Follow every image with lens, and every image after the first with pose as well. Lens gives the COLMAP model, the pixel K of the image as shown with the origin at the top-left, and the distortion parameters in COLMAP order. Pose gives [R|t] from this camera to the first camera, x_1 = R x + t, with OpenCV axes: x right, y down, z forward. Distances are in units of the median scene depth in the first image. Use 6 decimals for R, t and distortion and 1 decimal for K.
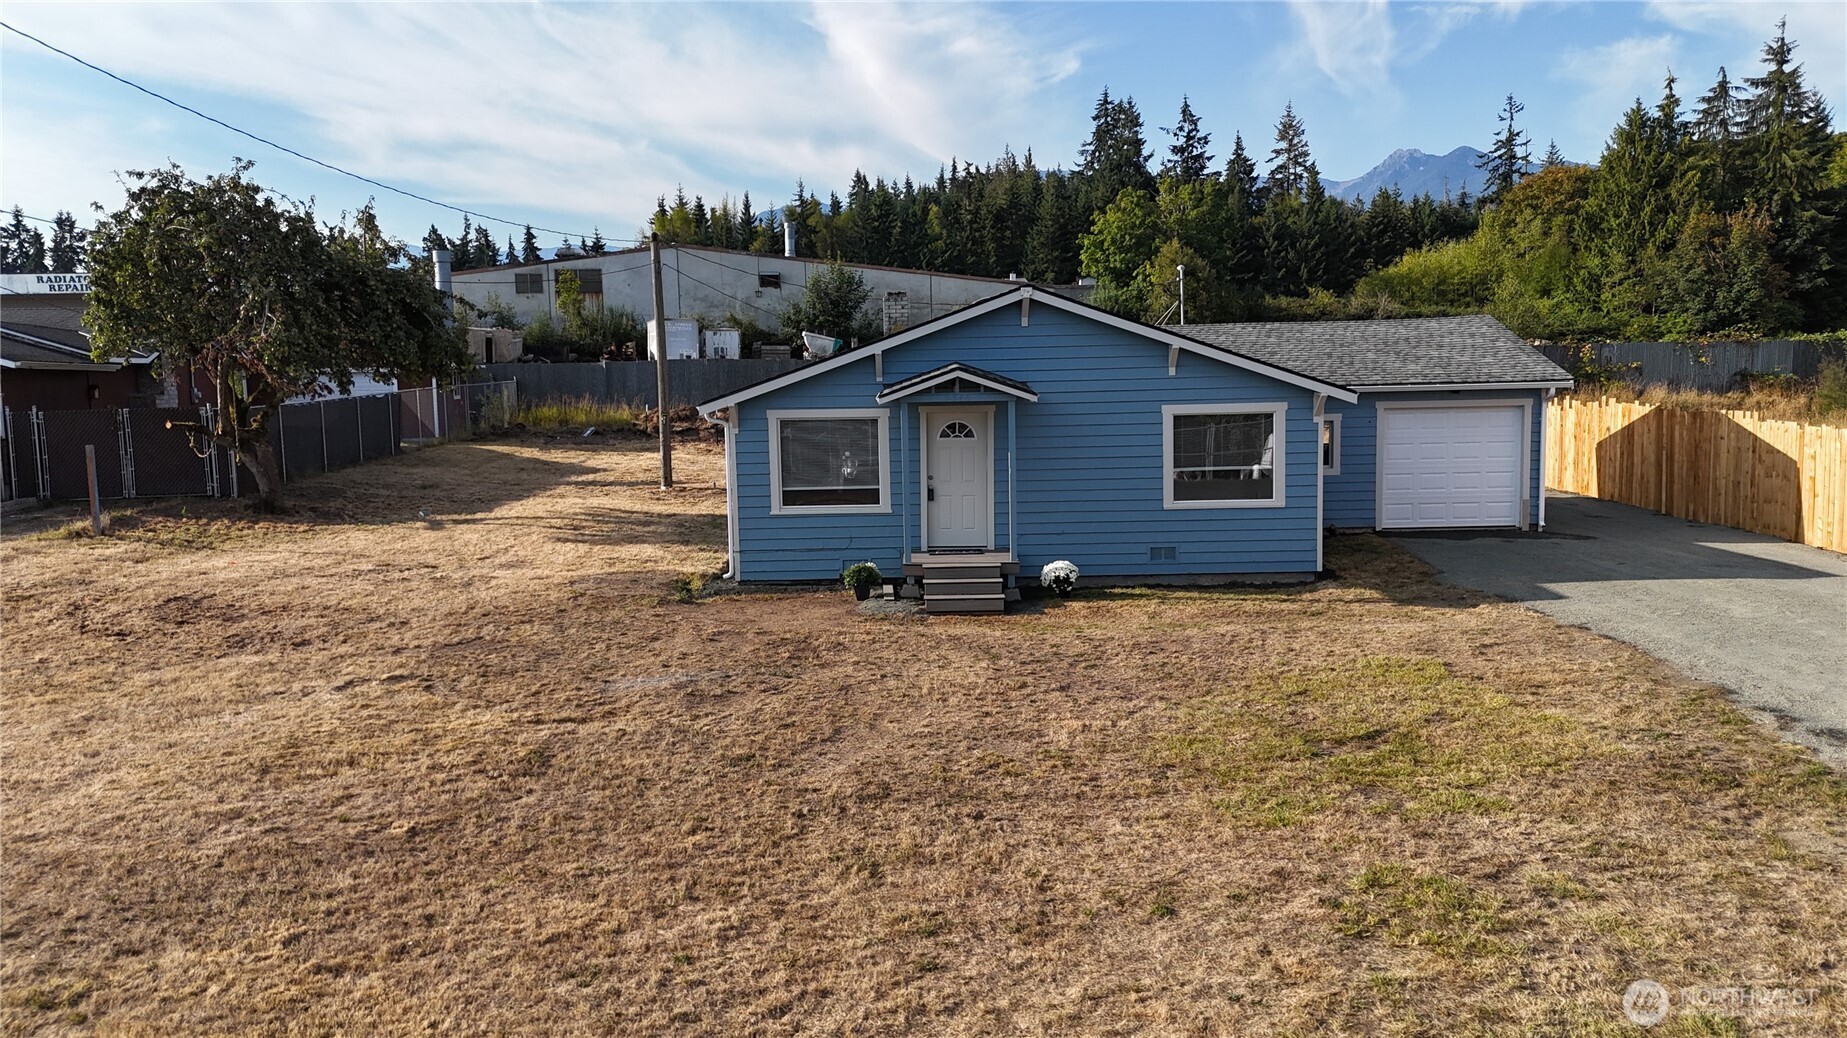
lens RADIAL K [[1351.3, 0, 926.0], [0, 1351.3, 518.4], [0, 0, 1]] dist [0.096053, -0.124869]
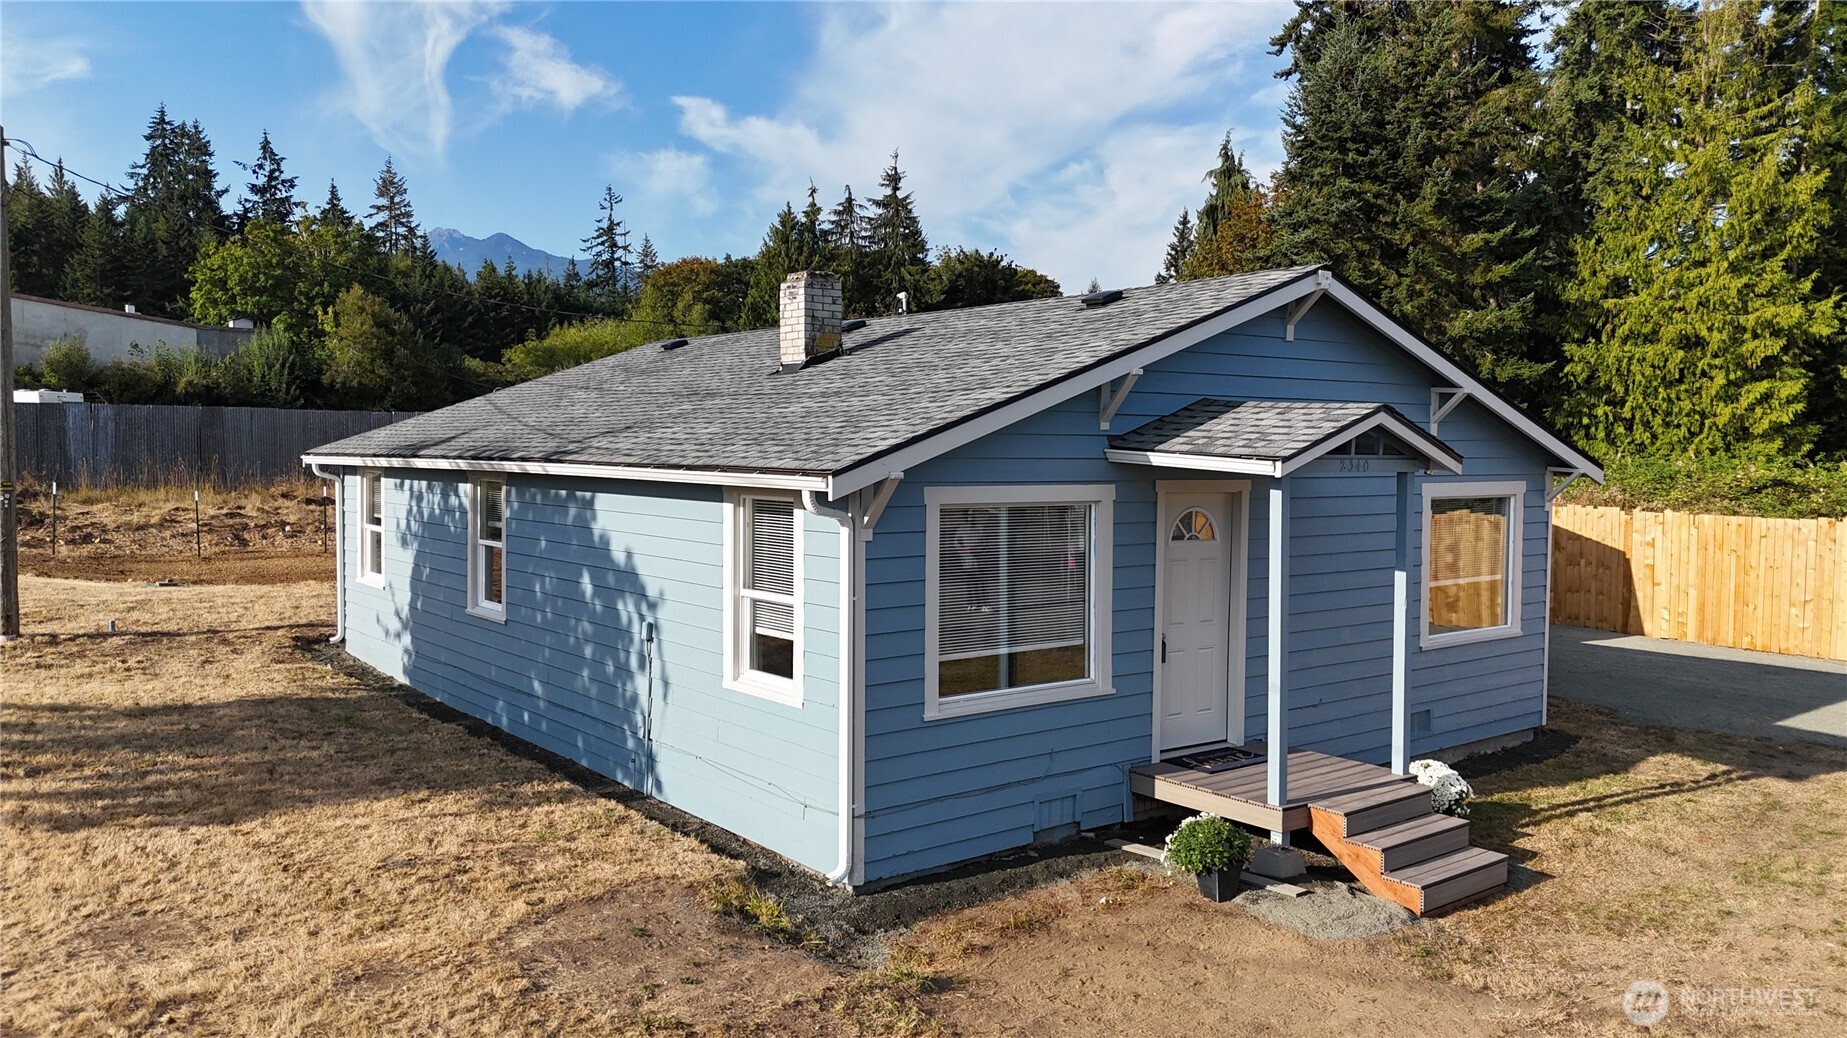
lens RADIAL K [[1356.3, 0, 926.7], [0, 1356.3, 511.4], [0, 0, 1]] dist [0.071389, -0.074134]
pose [[0.783435, -0.004242, 0.621459, -0.071761], [0.041674, 0.998085, -0.045723, -0.009368], [-0.620075, 0.061720, 0.782111, 0.118502]]
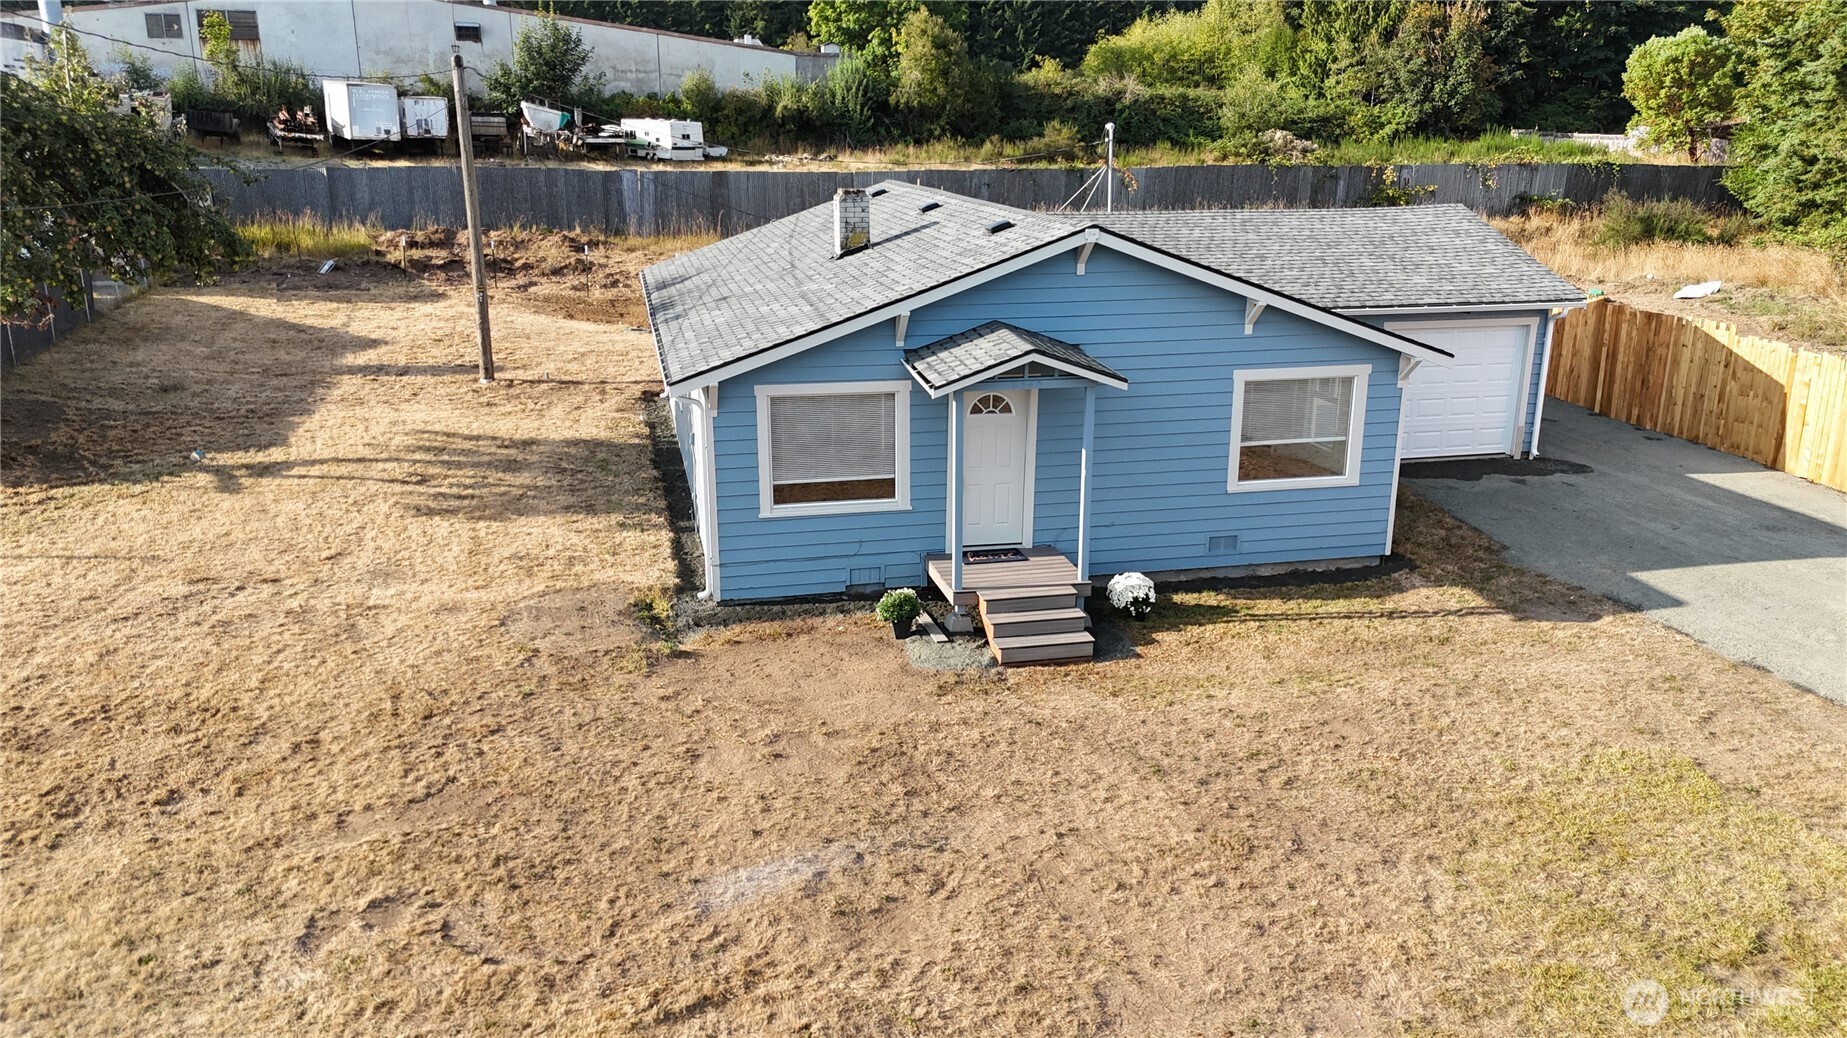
lens RADIAL K [[1356.3, 0, 926.7], [0, 1356.3, 511.4], [0, 0, 1]] dist [0.071389, -0.074134]
pose [[0.974494, -0.038563, 0.221075, -0.035435], [-0.000135, 0.985024, 0.172416, -0.025800], [-0.224413, -0.168048, 0.959895, 0.042206]]
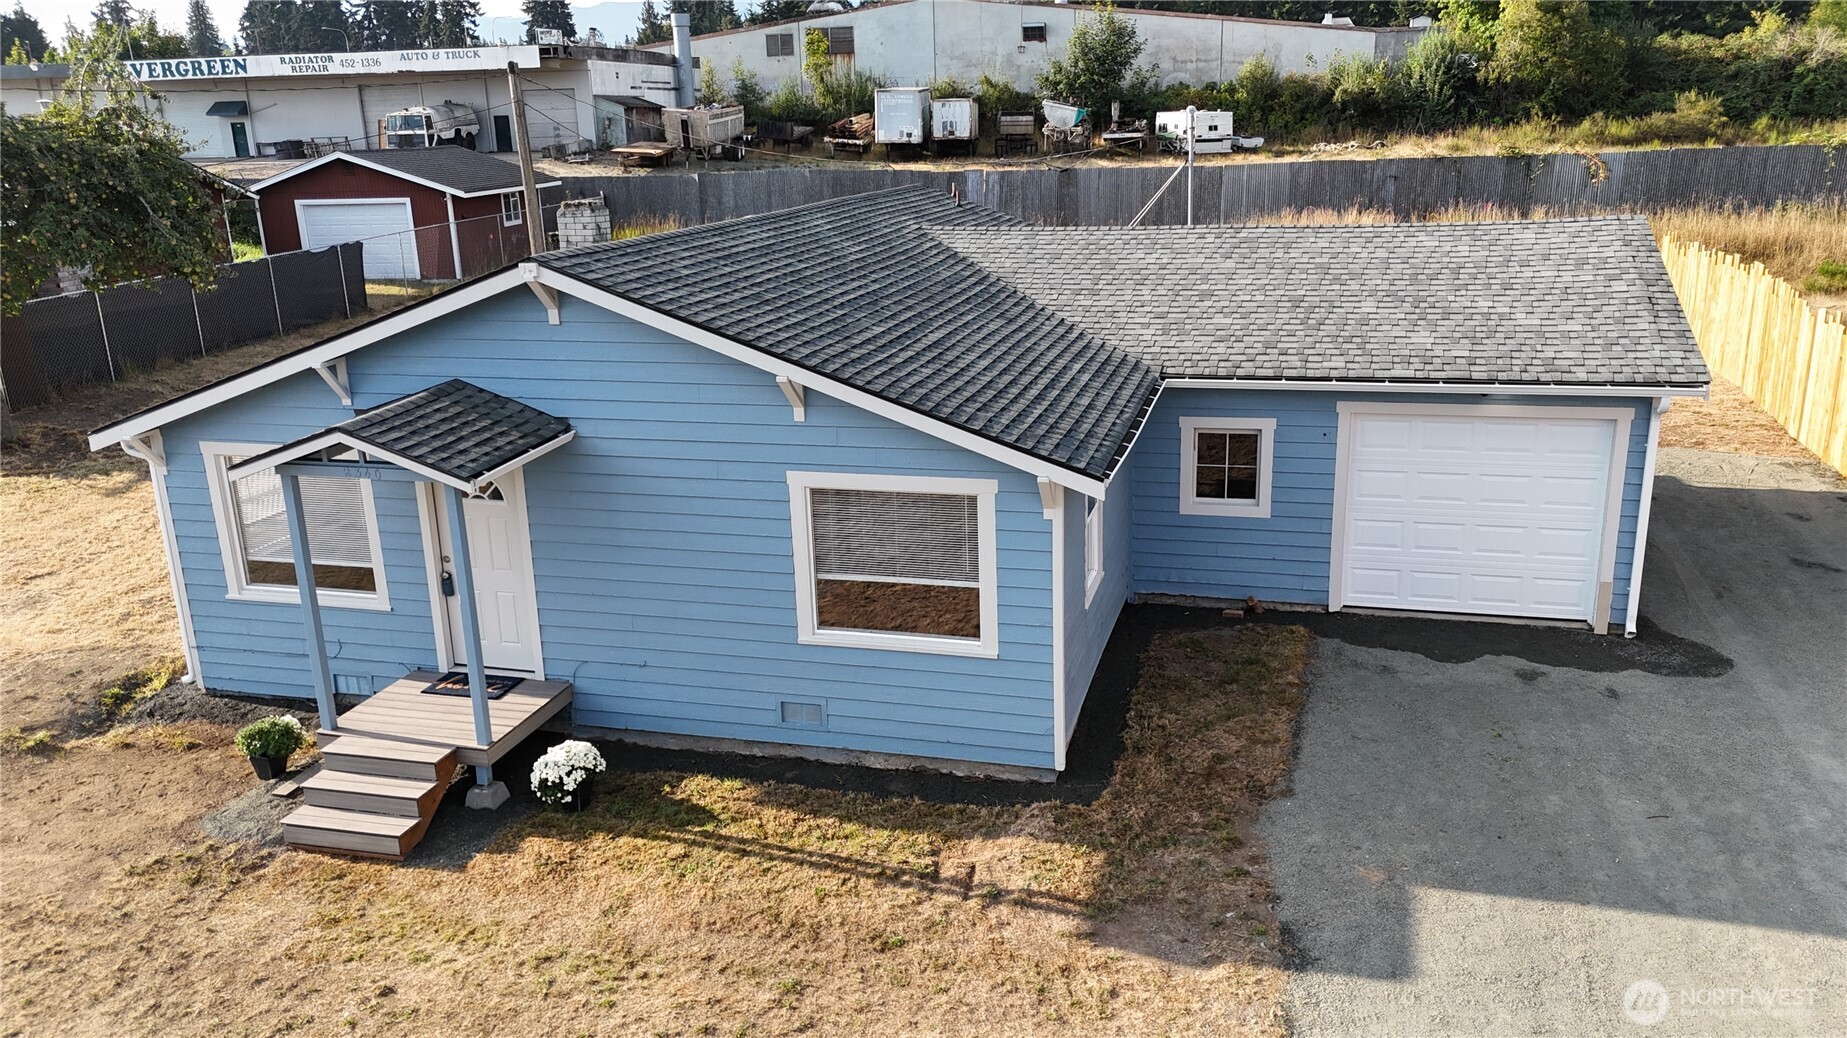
lens RADIAL K [[1356.3, 0, 926.7], [0, 1356.3, 511.4], [0, 0, 1]] dist [0.071389, -0.074134]
pose [[0.963265, 0.066138, -0.260282, 0.069206], [-0.018121, 0.982998, 0.182719, -0.031249], [0.267941, -0.171290, 0.948086, 0.086231]]
